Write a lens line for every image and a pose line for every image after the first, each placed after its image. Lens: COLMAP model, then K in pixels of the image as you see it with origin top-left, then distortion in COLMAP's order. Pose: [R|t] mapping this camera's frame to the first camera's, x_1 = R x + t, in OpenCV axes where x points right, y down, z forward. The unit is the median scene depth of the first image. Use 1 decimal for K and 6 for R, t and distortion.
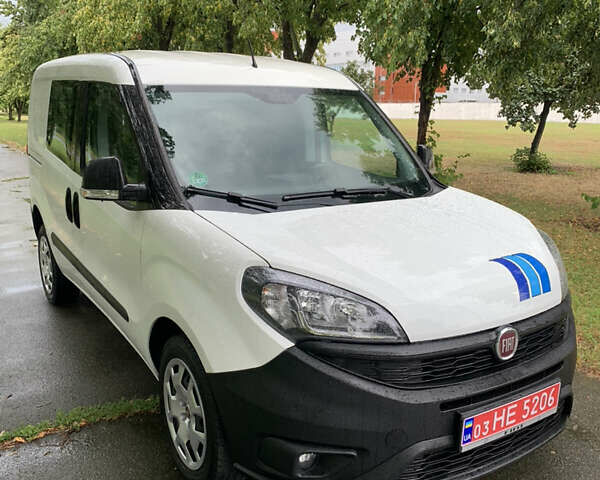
lens RADIAL K [[608.4, 0, 300.0], [0, 608.4, 240.0], [0, 0, 1]] dist [0.110697, -0.221676]
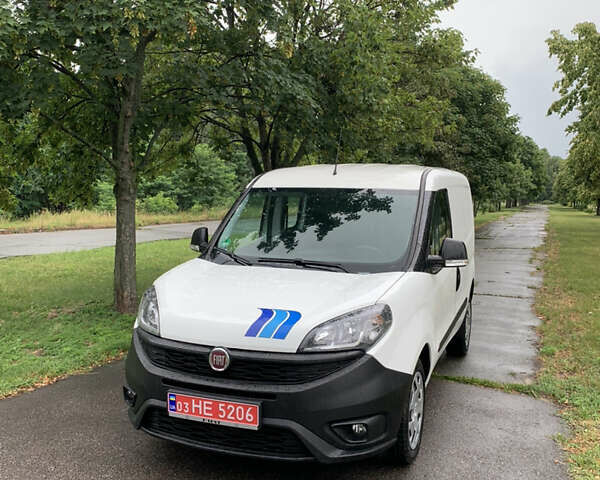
lens RADIAL K [[608.4, 0, 300.0], [0, 608.4, 240.0], [0, 0, 1]] dist [0.110697, -0.221676]
pose [[0.563469, 0.055206, -0.824290, 1.586528], [-0.182762, 0.981373, -0.059206, -0.057099], [0.805668, 0.184010, 0.563063, 0.282823]]
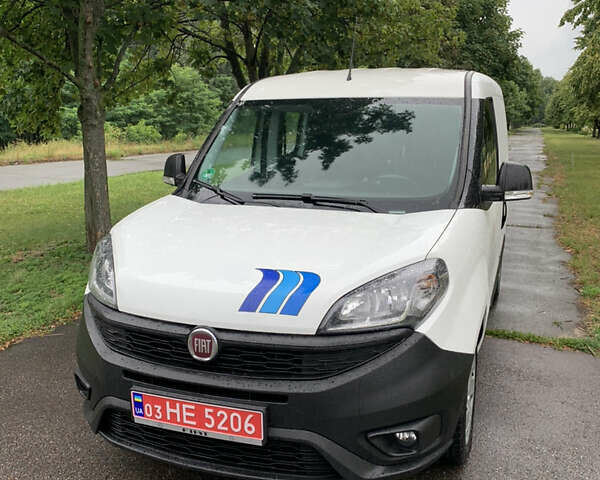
lens RADIAL K [[608.4, 0, 300.0], [0, 608.4, 240.0], [0, 0, 1]] dist [0.110697, -0.221676]
pose [[0.580082, 0.138682, -0.802666, 1.179196], [-0.163631, 0.985153, 0.051956, -0.075903], [0.797954, 0.101202, 0.594162, 0.507204]]
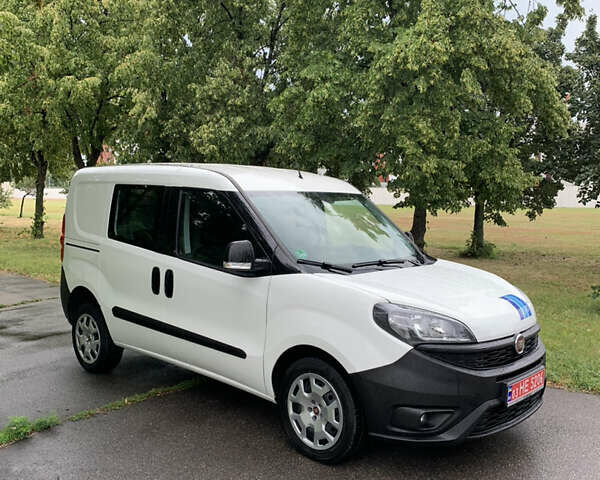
lens RADIAL K [[608.4, 0, 300.0], [0, 608.4, 240.0], [0, 0, 1]] dist [0.110697, -0.221676]
pose [[0.969578, -0.011746, 0.244499, -0.652088], [0.048283, 0.988401, -0.143984, 0.098252], [-0.239972, 0.151408, 0.958900, -0.521394]]
